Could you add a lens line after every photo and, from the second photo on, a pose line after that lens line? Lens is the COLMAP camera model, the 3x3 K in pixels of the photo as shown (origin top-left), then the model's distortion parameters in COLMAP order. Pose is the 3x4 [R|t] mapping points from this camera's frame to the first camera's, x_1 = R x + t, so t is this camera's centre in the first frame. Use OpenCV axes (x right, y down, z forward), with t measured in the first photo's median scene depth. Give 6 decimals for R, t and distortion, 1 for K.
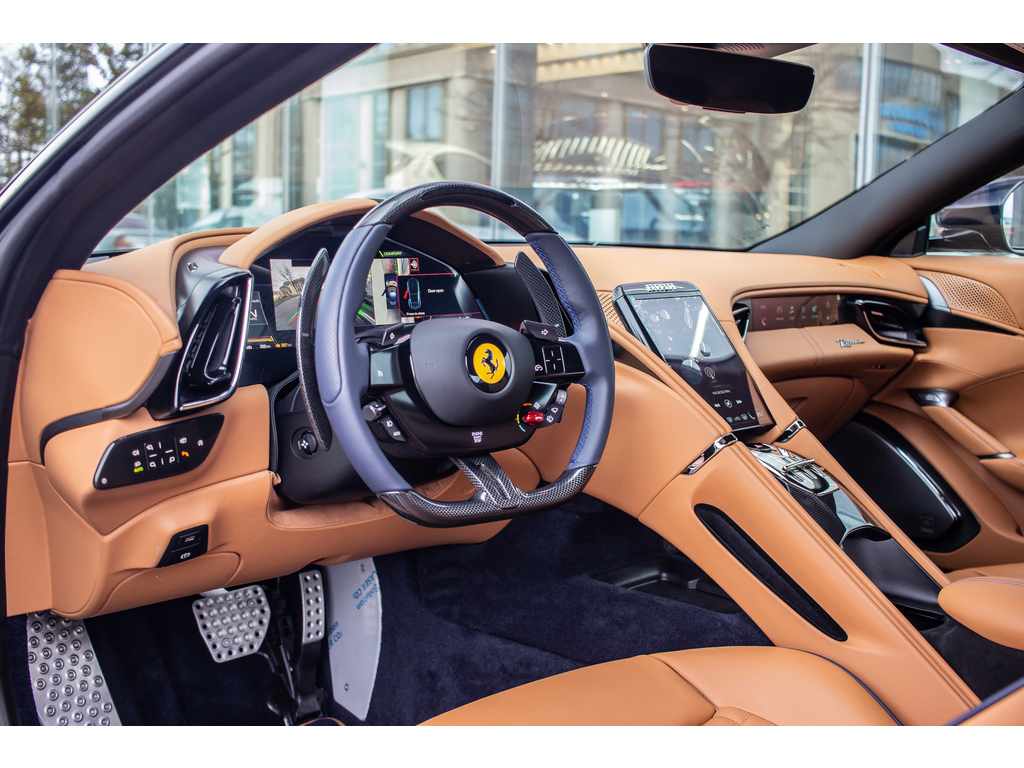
lens RADIAL K [[1115.4, 0, 512.0], [0, 1115.4, 384.0], [0, 0, 1]] dist [-0.092991, 0.022386]
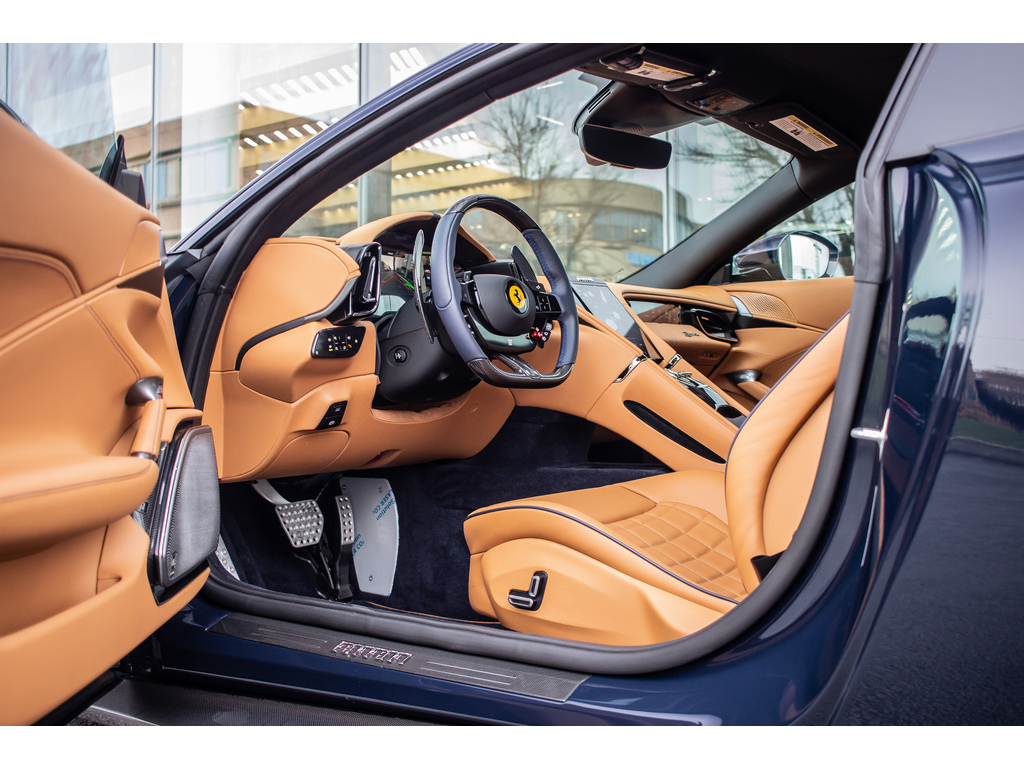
lens RADIAL K [[1115.4, 0, 512.0], [0, 1115.4, 384.0], [0, 0, 1]] dist [-0.092991, 0.022386]
pose [[0.978843, -0.029615, 0.202458, -0.271121], [0.056318, 0.990247, -0.127434, 0.237341], [-0.196710, 0.136140, 0.970964, -0.459705]]
